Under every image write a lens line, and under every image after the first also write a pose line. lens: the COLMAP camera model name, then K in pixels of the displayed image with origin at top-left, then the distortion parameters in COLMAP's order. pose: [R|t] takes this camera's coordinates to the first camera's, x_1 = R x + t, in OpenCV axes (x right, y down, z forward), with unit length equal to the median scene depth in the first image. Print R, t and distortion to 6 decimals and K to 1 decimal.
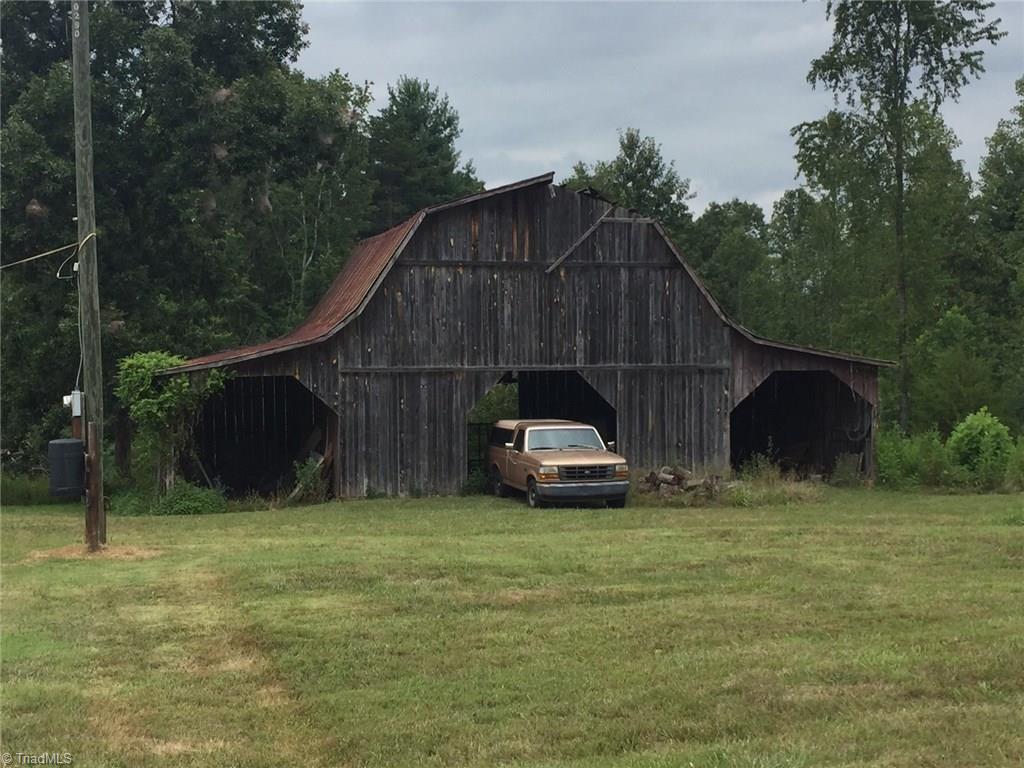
lens RADIAL K [[1473.6, 0, 512.0], [0, 1473.6, 384.0], [0, 0, 1]] dist [0.032033, -0.044905]
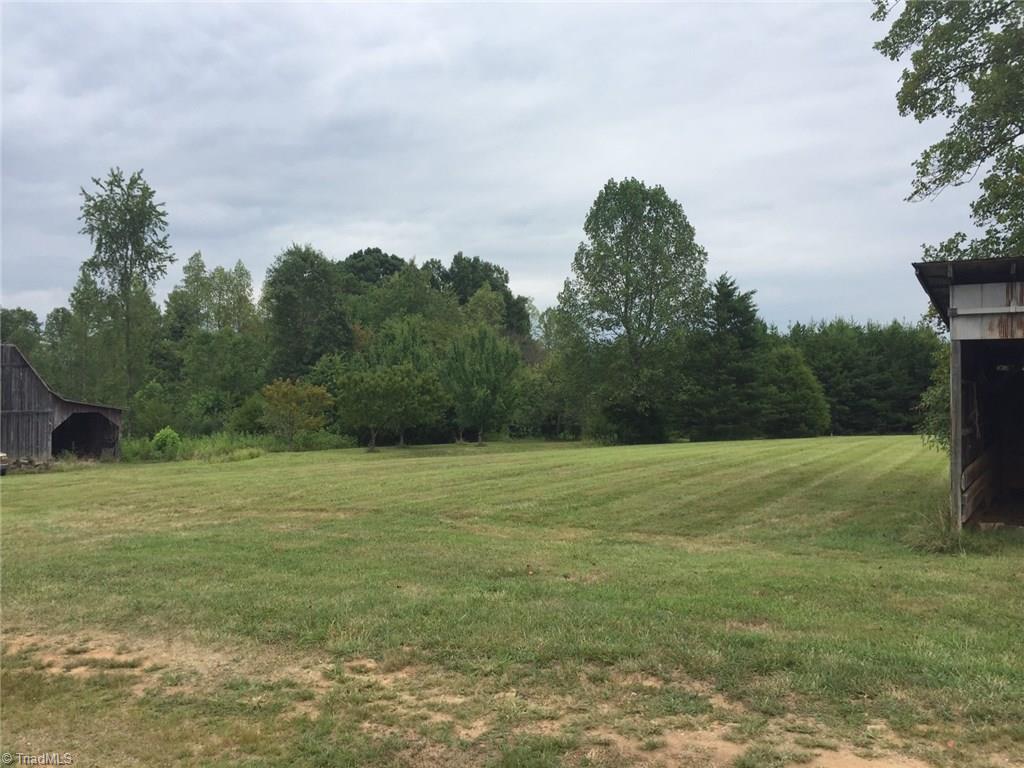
lens RADIAL K [[872.7, 0, 512.0], [0, 872.7, 369.1], [0, 0, 1]] dist [0.005356, -0.006243]
pose [[0.774096, 0.013091, 0.632932, -0.113789], [0.016917, 0.999001, -0.041353, -0.006844], [-0.632842, 0.042718, 0.773102, -0.351556]]
